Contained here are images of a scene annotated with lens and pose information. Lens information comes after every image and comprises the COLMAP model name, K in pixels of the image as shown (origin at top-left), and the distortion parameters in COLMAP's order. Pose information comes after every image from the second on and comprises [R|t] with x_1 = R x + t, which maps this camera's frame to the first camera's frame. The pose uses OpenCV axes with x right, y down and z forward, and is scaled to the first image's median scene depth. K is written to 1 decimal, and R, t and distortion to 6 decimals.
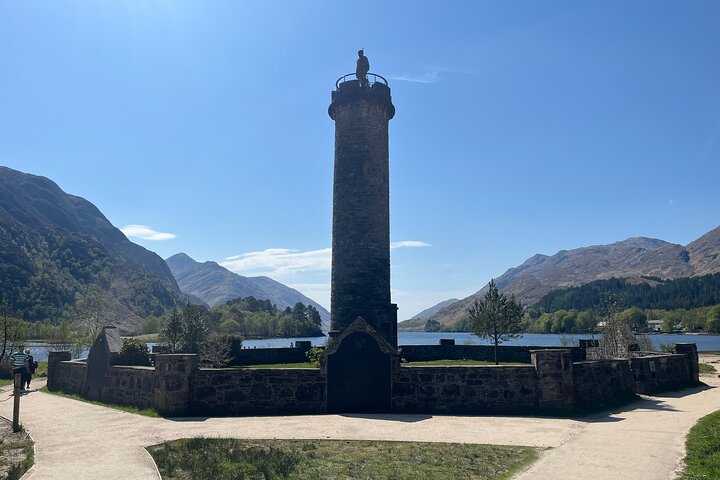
lens RADIAL K [[549.4, 0, 364.9], [0, 549.4, 257.1], [0, 0, 1]] dist [0.058360, -0.060790]
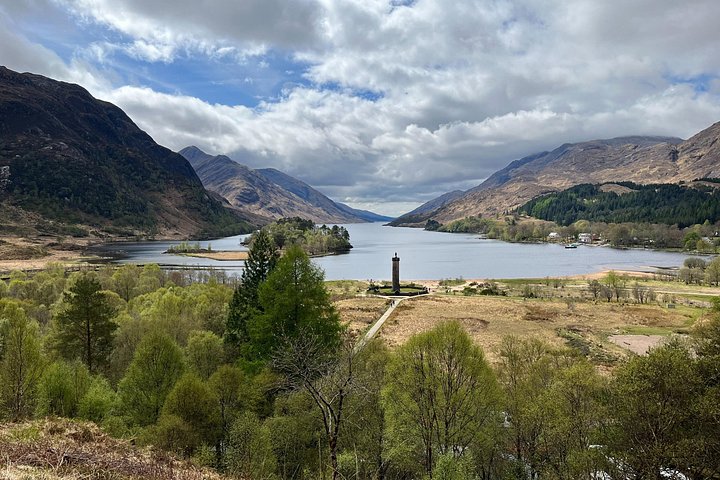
lens RADIAL K [[547.1, 0, 360.0], [0, 547.1, 240.0], [0, 0, 1]] dist [0.044435, -0.009540]
pose [[0.999841, 0.003159, -0.017525, -0.010494], [-0.000146, 0.985559, 0.169332, -0.051209], [0.017807, -0.169302, 0.985403, -0.184655]]
